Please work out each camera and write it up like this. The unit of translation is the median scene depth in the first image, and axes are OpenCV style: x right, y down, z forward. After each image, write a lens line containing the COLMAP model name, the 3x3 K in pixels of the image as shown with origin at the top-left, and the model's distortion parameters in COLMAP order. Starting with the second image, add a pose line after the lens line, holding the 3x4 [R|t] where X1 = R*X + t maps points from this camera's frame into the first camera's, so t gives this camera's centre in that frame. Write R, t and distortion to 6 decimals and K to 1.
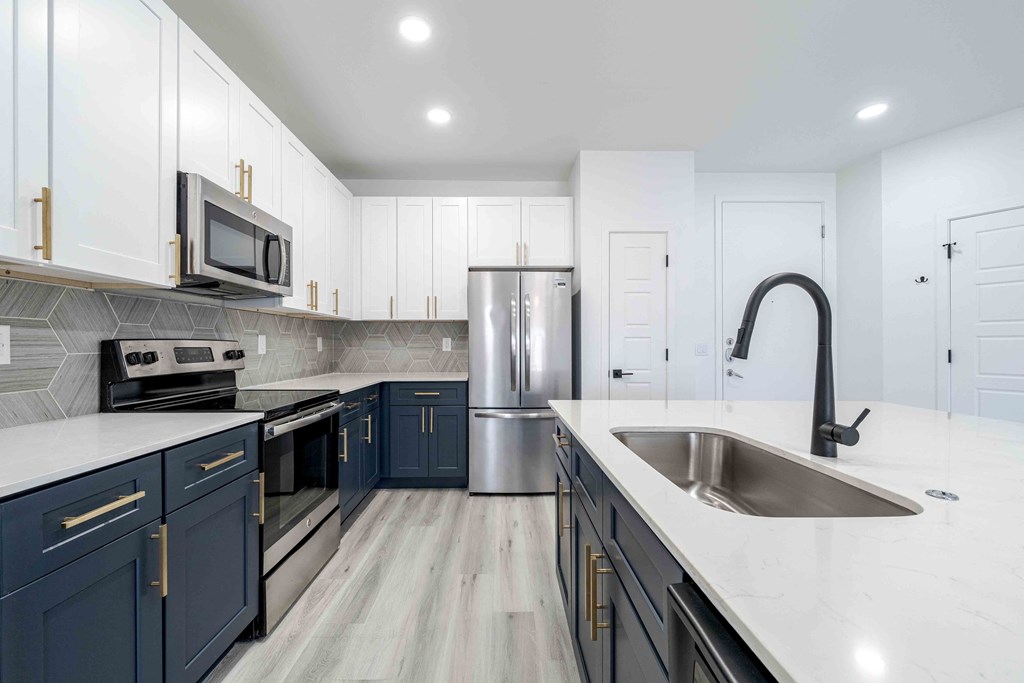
lens RADIAL K [[414.0, 0, 511.3], [0, 414.0, 344.1], [0, 0, 1]] dist [-0.000448, -0.000033]
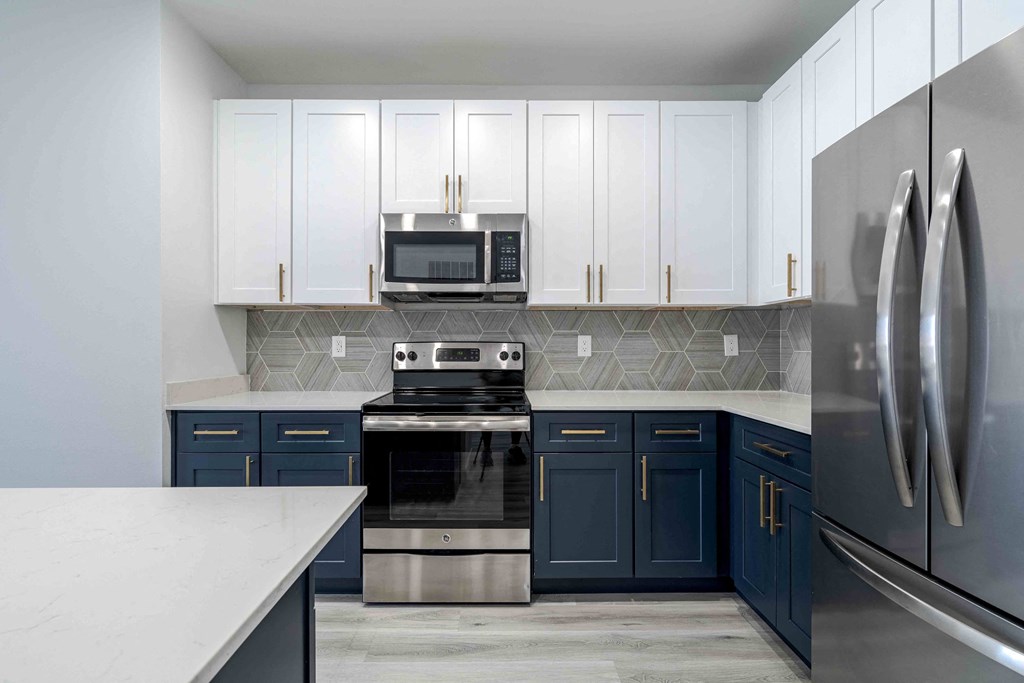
lens RADIAL K [[458.3, 0, 510.9], [0, 458.3, 343.8], [0, 0, 1]] dist [-0.002341, -0.000148]
pose [[-0.017417, -0.005093, -0.999835, 0.458893], [0.001767, 0.999985, -0.005125, 0.001221], [0.999847, -0.001856, -0.017408, 0.992318]]
